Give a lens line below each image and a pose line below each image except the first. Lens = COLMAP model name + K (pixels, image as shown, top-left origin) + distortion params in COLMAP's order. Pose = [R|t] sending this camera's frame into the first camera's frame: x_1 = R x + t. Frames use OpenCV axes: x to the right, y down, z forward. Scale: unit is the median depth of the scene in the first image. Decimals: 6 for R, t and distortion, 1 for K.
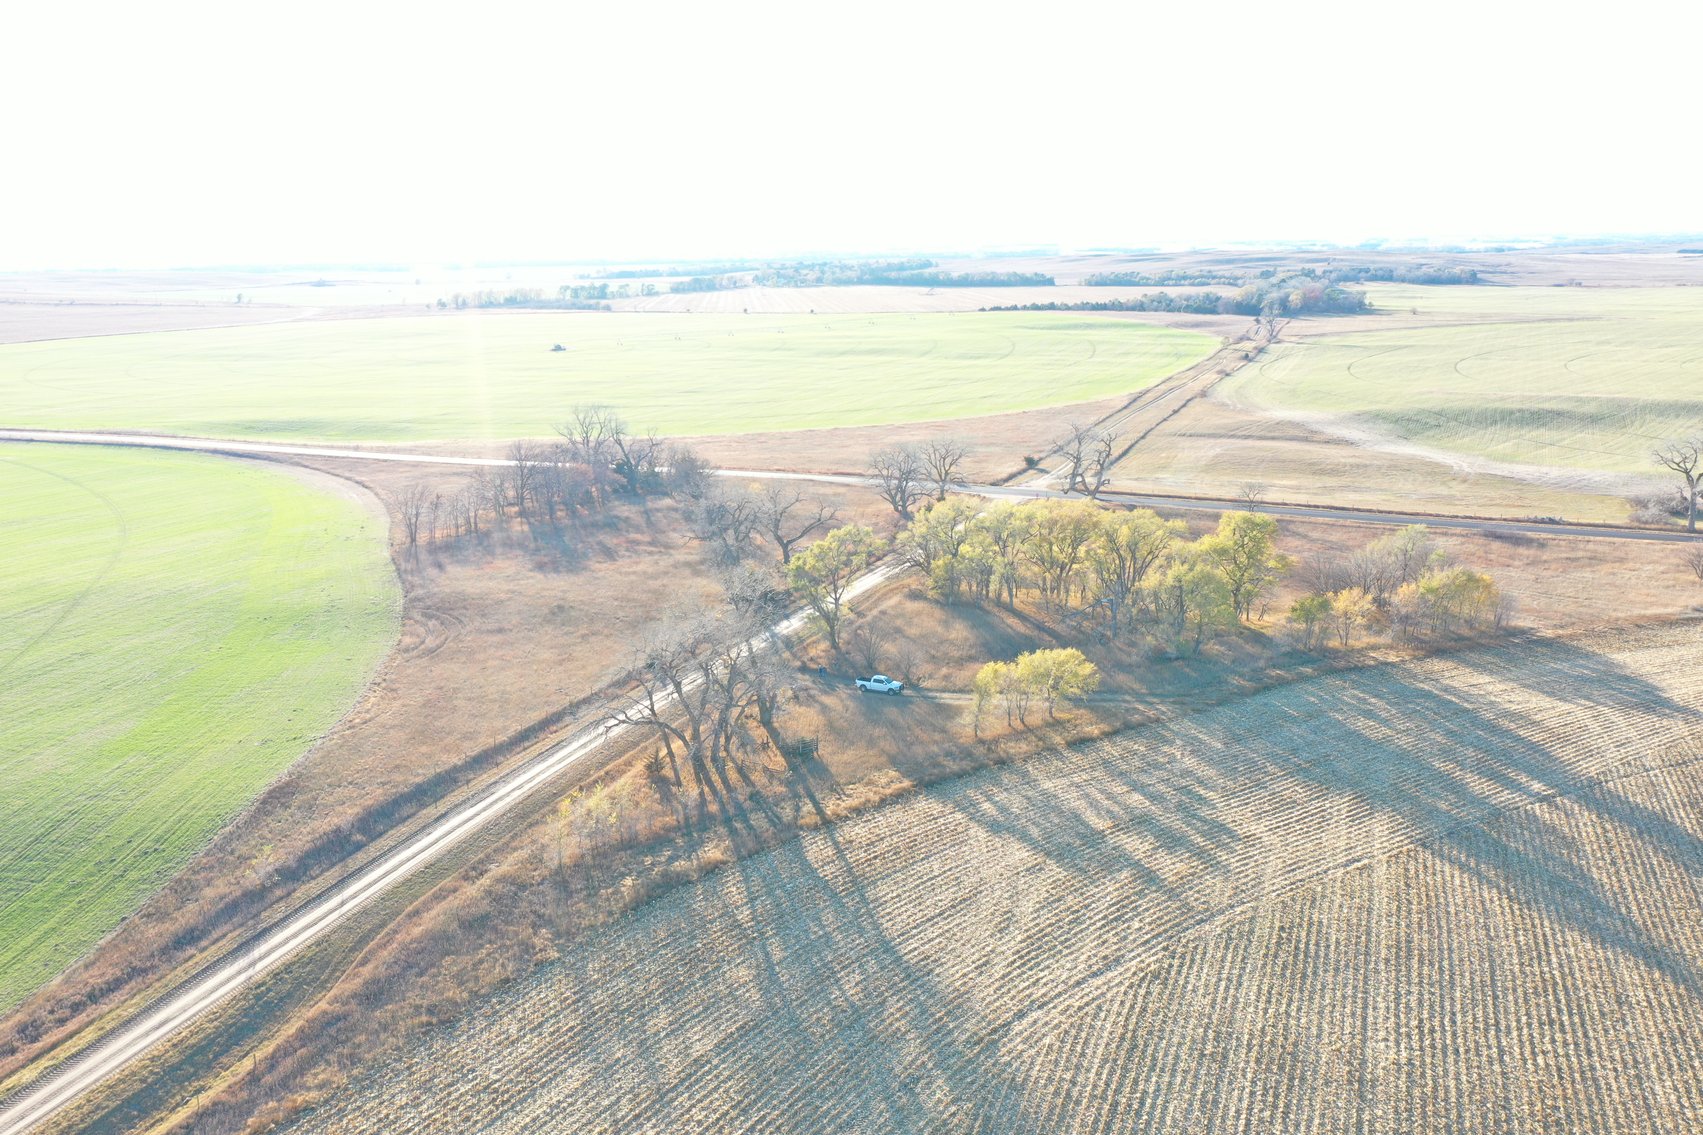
lens RADIAL K [[1336.4, 0, 854.4], [0, 1336.4, 566.5], [0, 0, 1]] dist [0.005041, -0.014970]
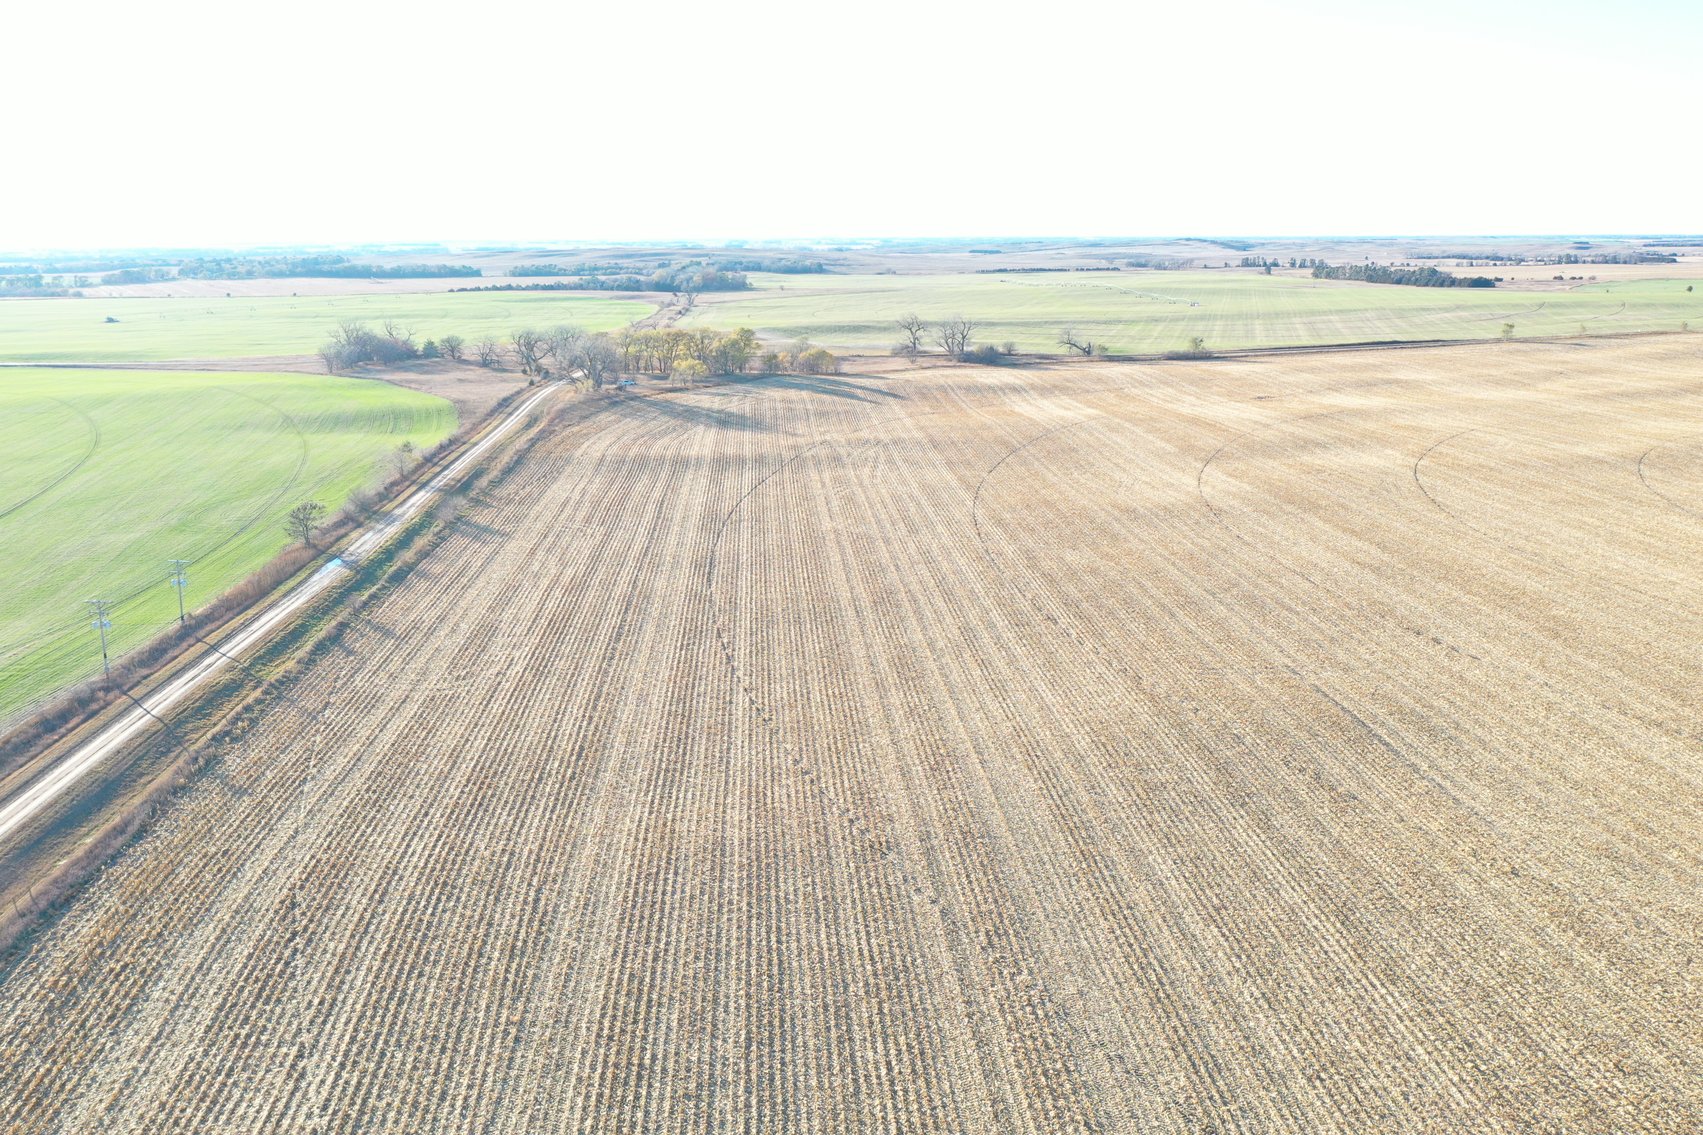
lens RADIAL K [[1336.4, 0, 854.4], [0, 1336.4, 566.5], [0, 0, 1]] dist [0.005041, -0.014970]
pose [[0.901015, -0.096479, 0.422922, -0.068753], [0.097157, 0.995068, 0.020010, 0.041619], [-0.422767, 0.023061, 0.905945, -0.150547]]
